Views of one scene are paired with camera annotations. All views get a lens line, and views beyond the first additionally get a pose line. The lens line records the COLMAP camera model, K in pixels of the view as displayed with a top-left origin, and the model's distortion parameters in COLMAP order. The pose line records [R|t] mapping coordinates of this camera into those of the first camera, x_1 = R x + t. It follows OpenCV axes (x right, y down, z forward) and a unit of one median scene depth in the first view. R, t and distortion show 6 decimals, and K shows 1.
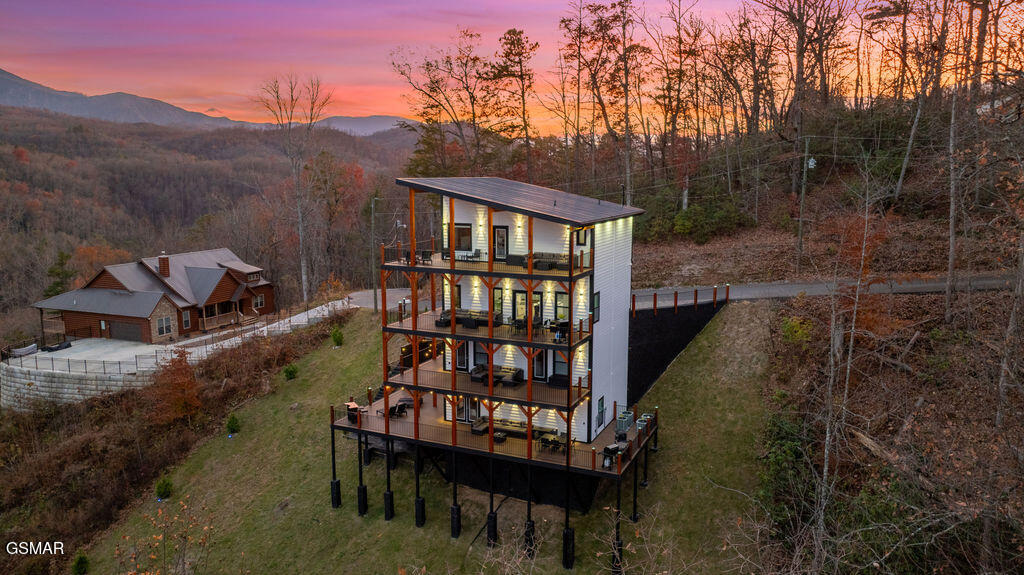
lens RADIAL K [[725.0, 0, 512.0], [0, 725.0, 287.5], [0, 0, 1]] dist [-0.010196, -0.002036]
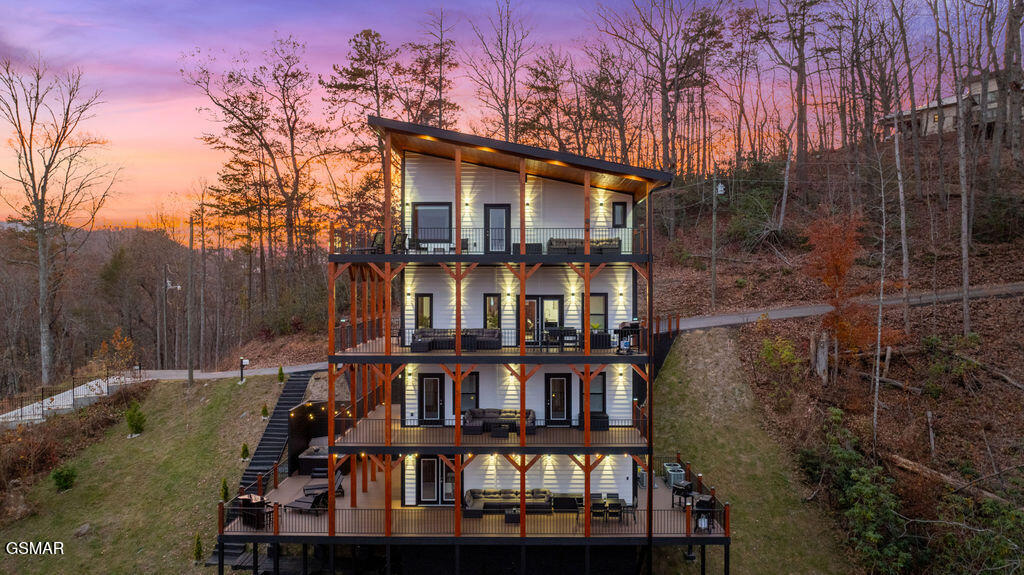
lens RADIAL K [[725.0, 0, 512.0], [0, 725.0, 287.5], [0, 0, 1]] dist [-0.010196, -0.002036]
pose [[0.915065, -0.001250, 0.403304, -0.272696], [0.063242, 0.988069, -0.140431, 0.089498], [-0.398316, 0.154009, 0.904226, 0.351806]]
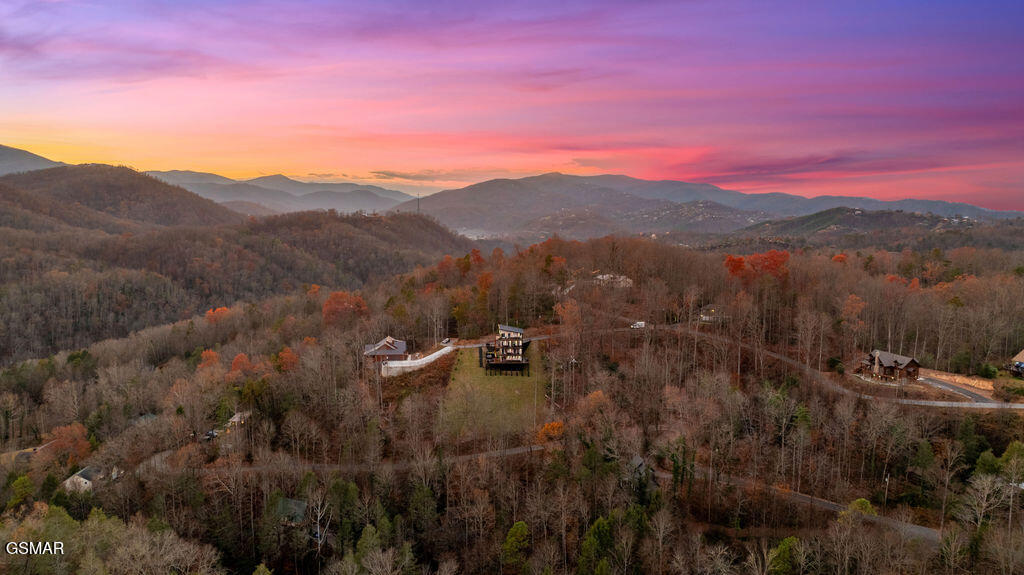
lens RADIAL K [[725.0, 0, 512.0], [0, 725.0, 287.5], [0, 0, 1]] dist [-0.010196, -0.002036]
pose [[0.898041, -0.006474, 0.439863, -3.154835], [0.060845, 0.992109, -0.109623, 0.255139], [-0.435683, 0.125210, 0.891349, -5.537327]]
